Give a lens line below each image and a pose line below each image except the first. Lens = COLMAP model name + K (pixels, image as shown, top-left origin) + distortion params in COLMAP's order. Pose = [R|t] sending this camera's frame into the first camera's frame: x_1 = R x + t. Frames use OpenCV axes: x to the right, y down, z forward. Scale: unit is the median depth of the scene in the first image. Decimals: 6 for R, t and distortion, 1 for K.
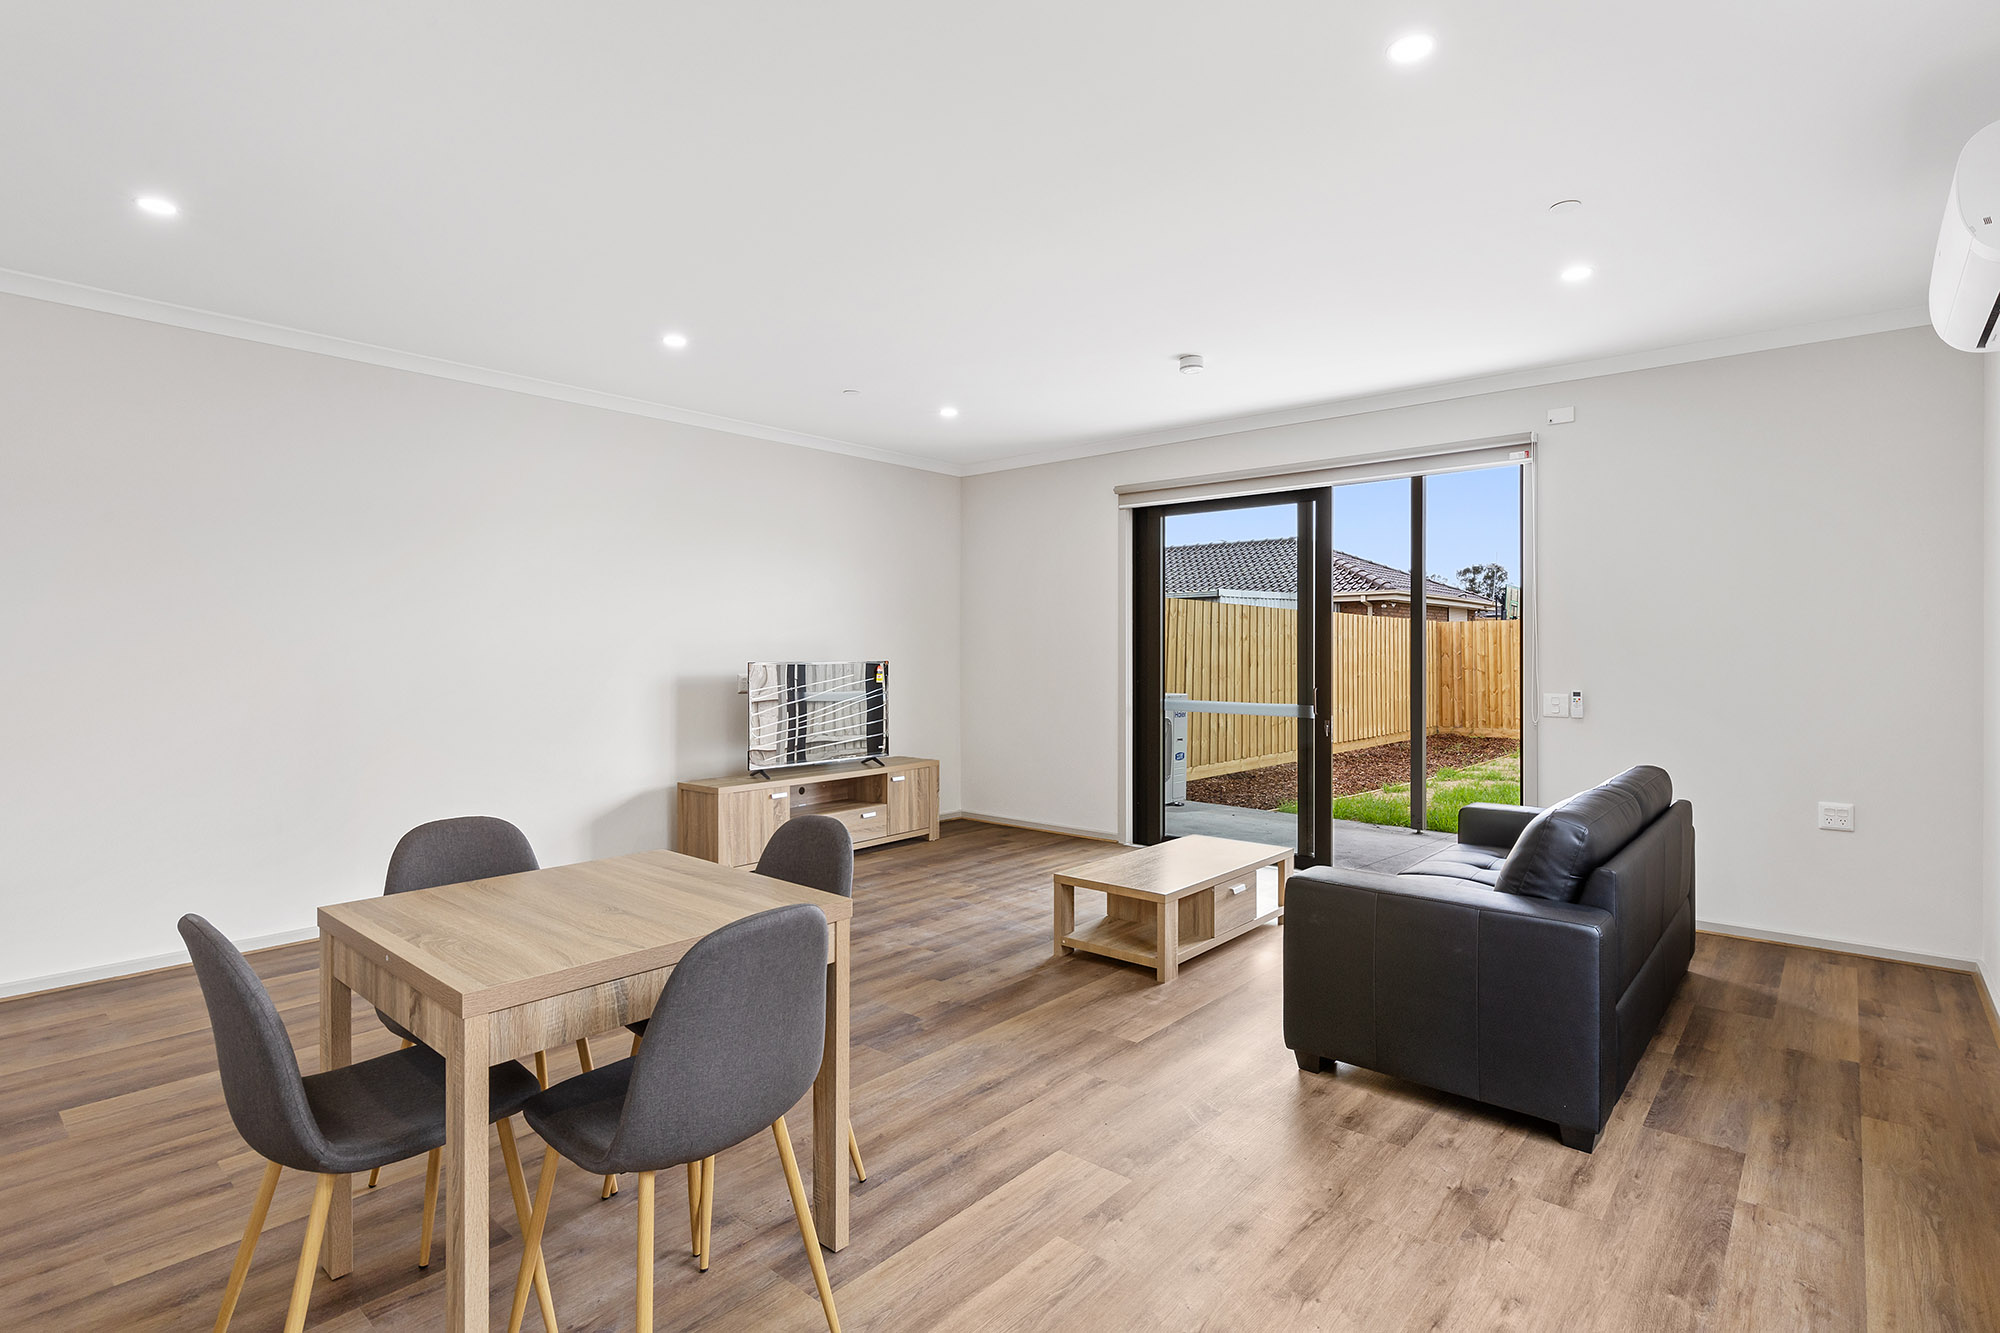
lens RADIAL K [[984.2, 0, 1007.3], [0, 984.2, 655.6], [0, 0, 1]] dist [-0.000139, -0.000379]
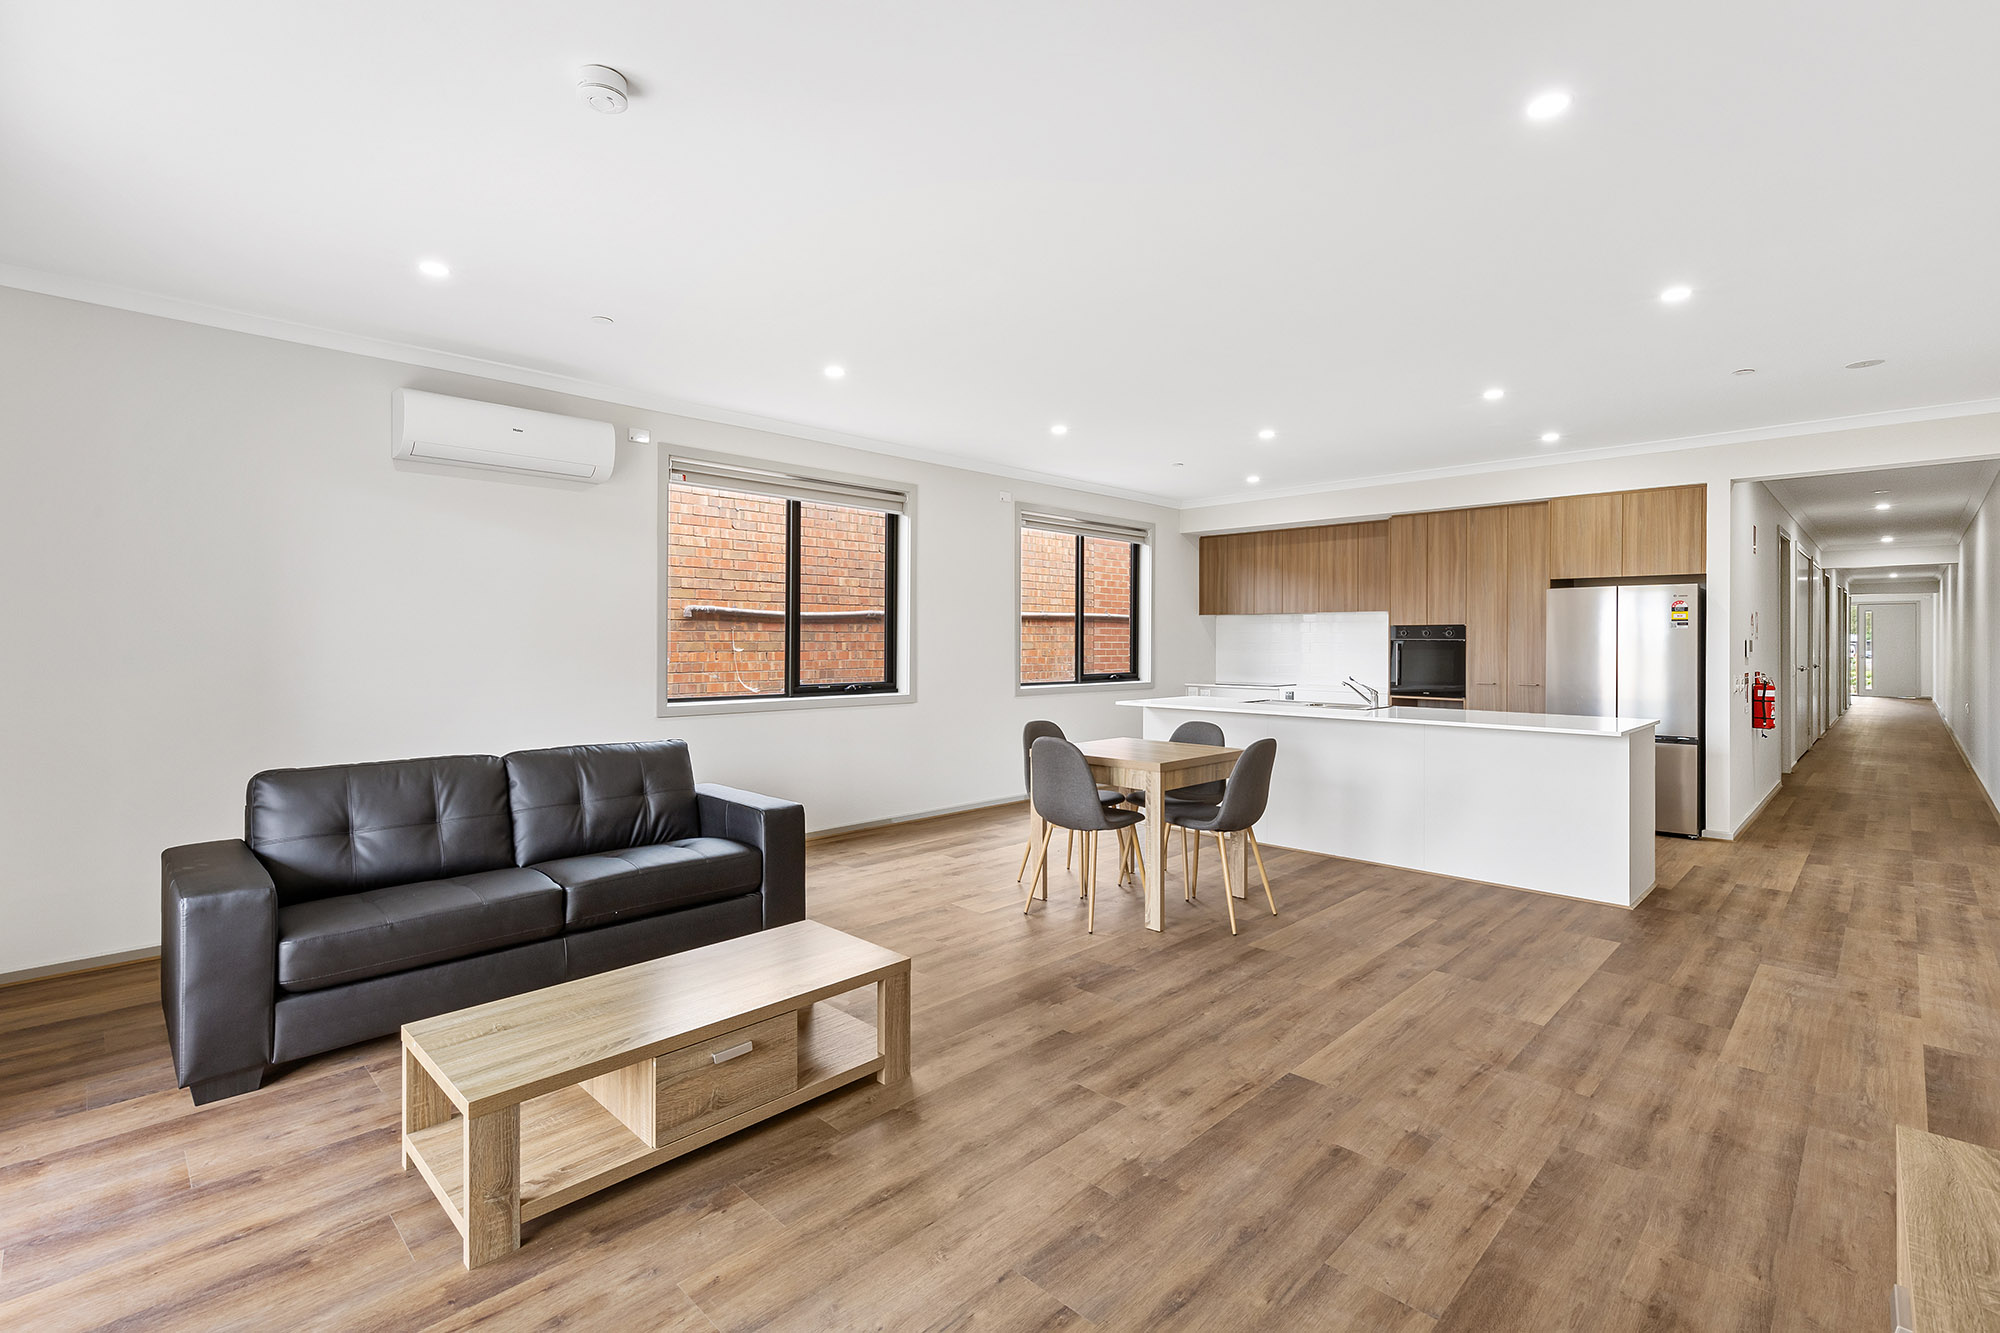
lens RADIAL K [[900.8, 0, 996.4], [0, 900.8, 649.8], [0, 0, 1]] dist [0.002980, -0.001377]
pose [[-0.996874, -0.004013, 0.078911, -0.068260], [-0.002476, 0.999805, 0.019569, -0.014551], [-0.078974, 0.019312, -0.996690, 1.734314]]
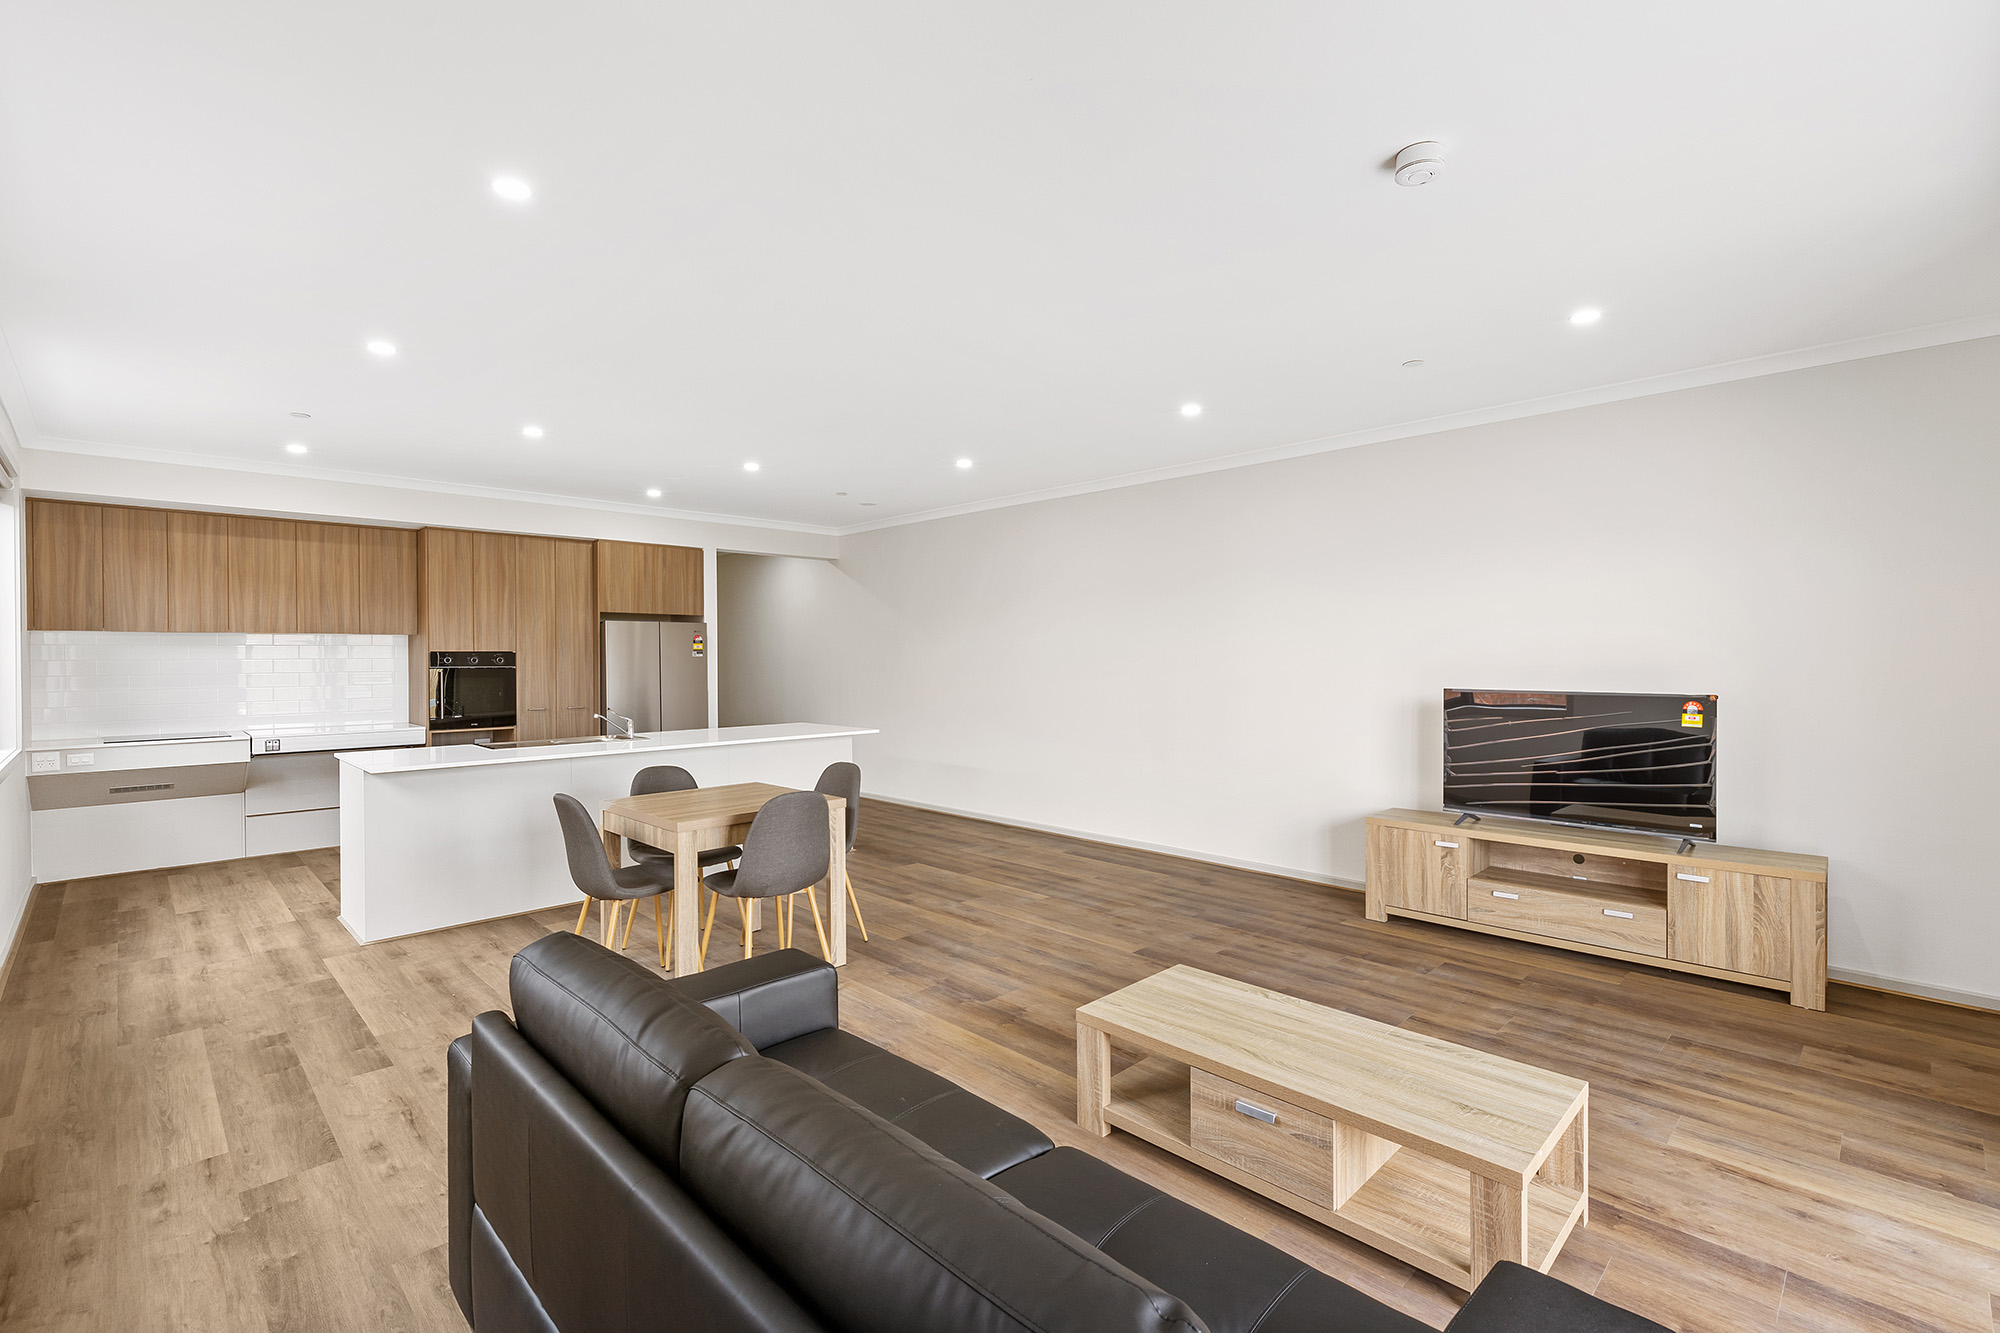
lens RADIAL K [[900.8, 0, 997.3], [0, 900.8, 674.4], [0, 0, 1]] dist [0.002980, -0.001377]
pose [[-0.091907, 0.023006, -0.995502, 0.831931], [-0.003743, 0.999718, 0.023448, -0.032437], [0.995761, 0.005881, -0.091795, 0.972166]]
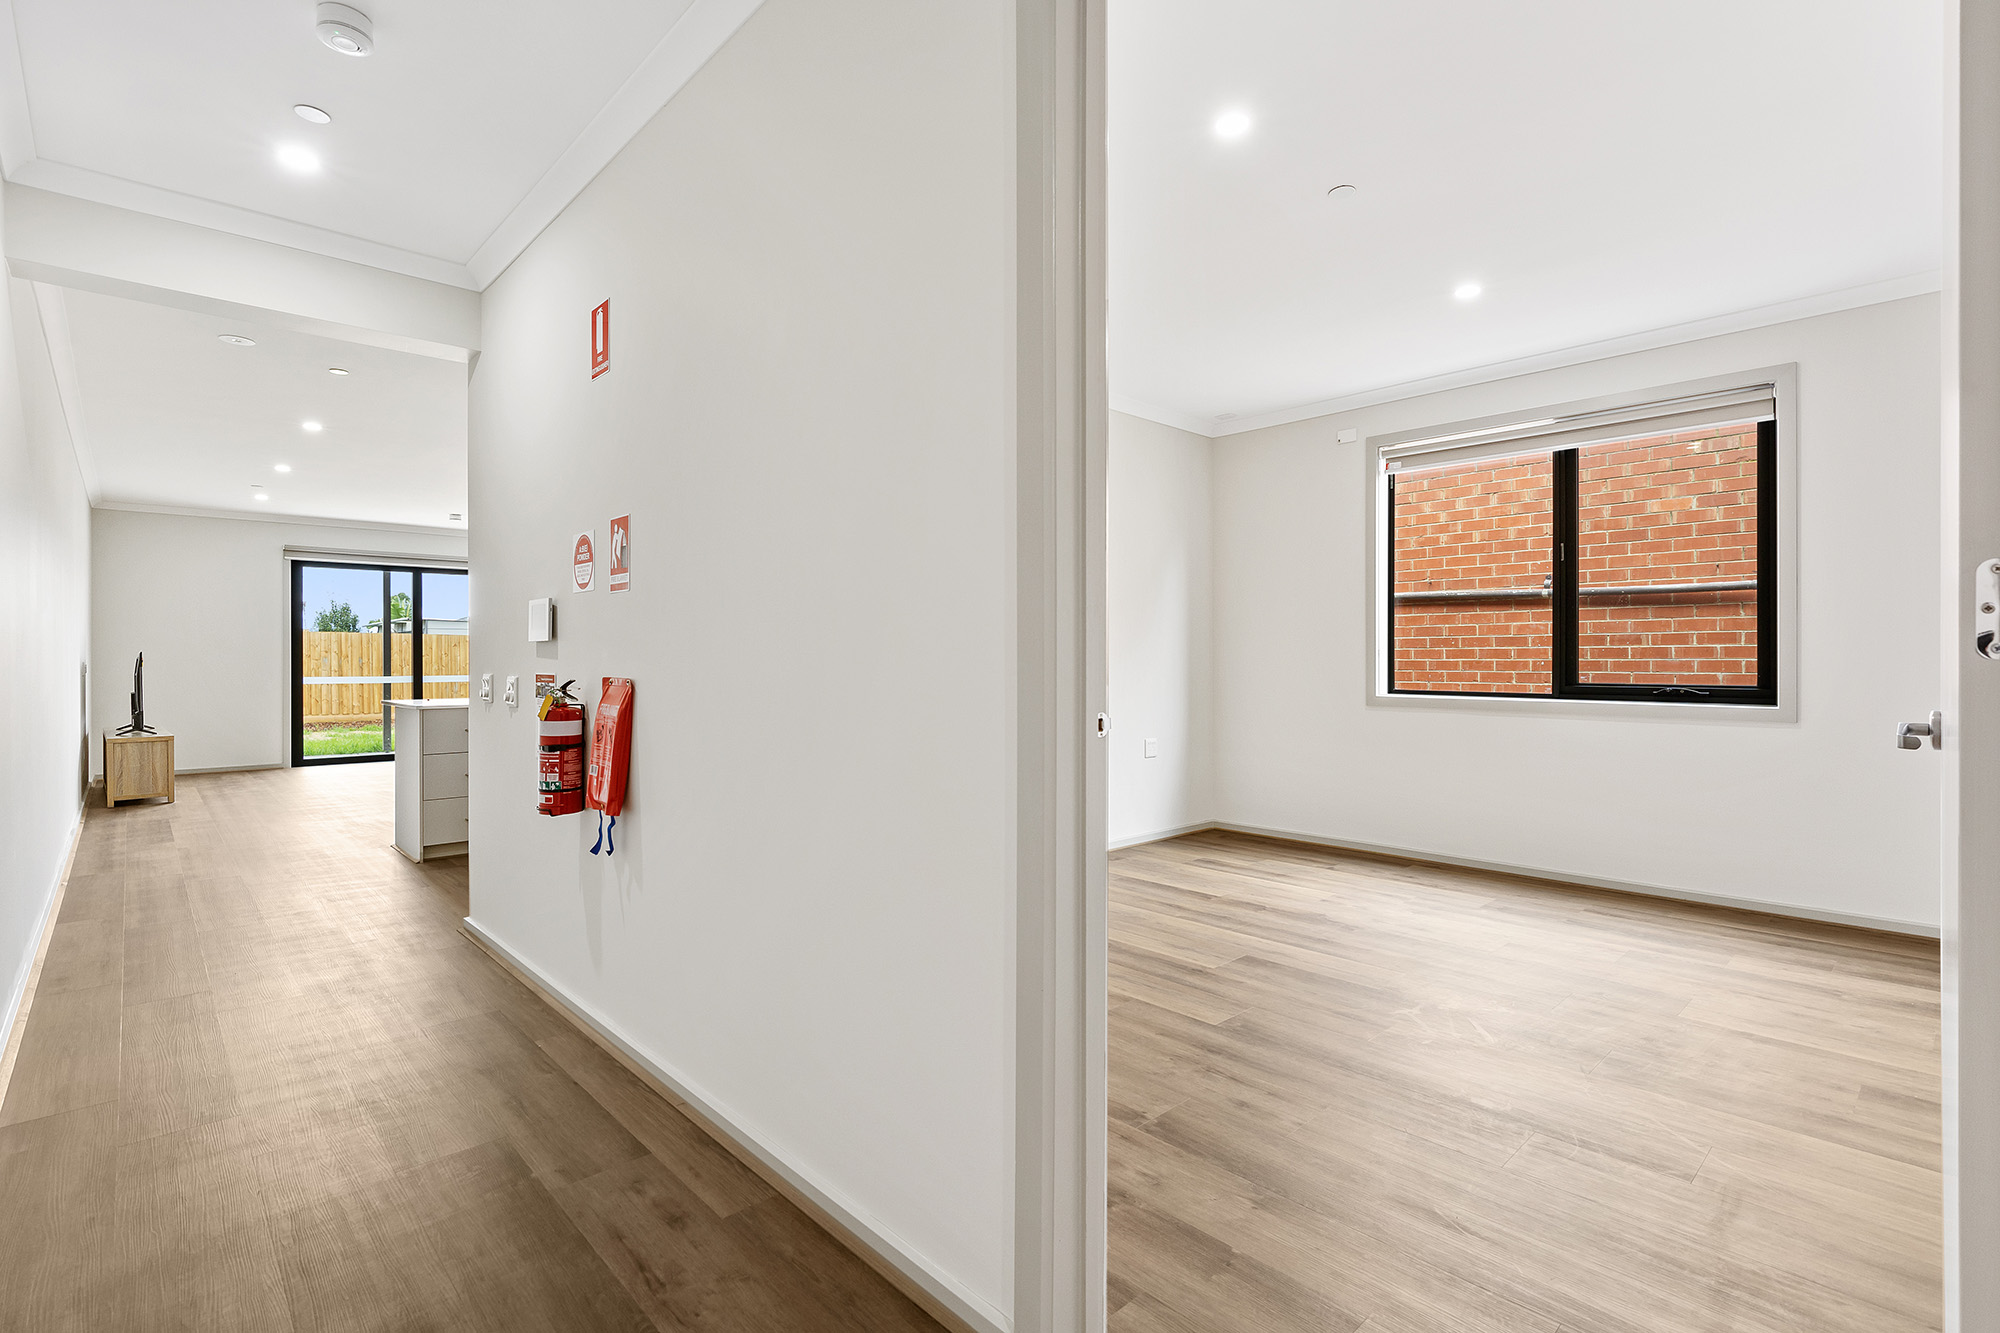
lens RADIAL K [[914.0, 0, 1020.3], [0, 914.0, 636.0], [0, 0, 1]] dist [0.004281, 0.001203]
pose [[0.085928, -0.002724, 0.996298, -1.407727], [0.031653, 0.999499, 0.000003, -0.004299], [-0.995798, 0.031536, 0.085971, 0.257964]]
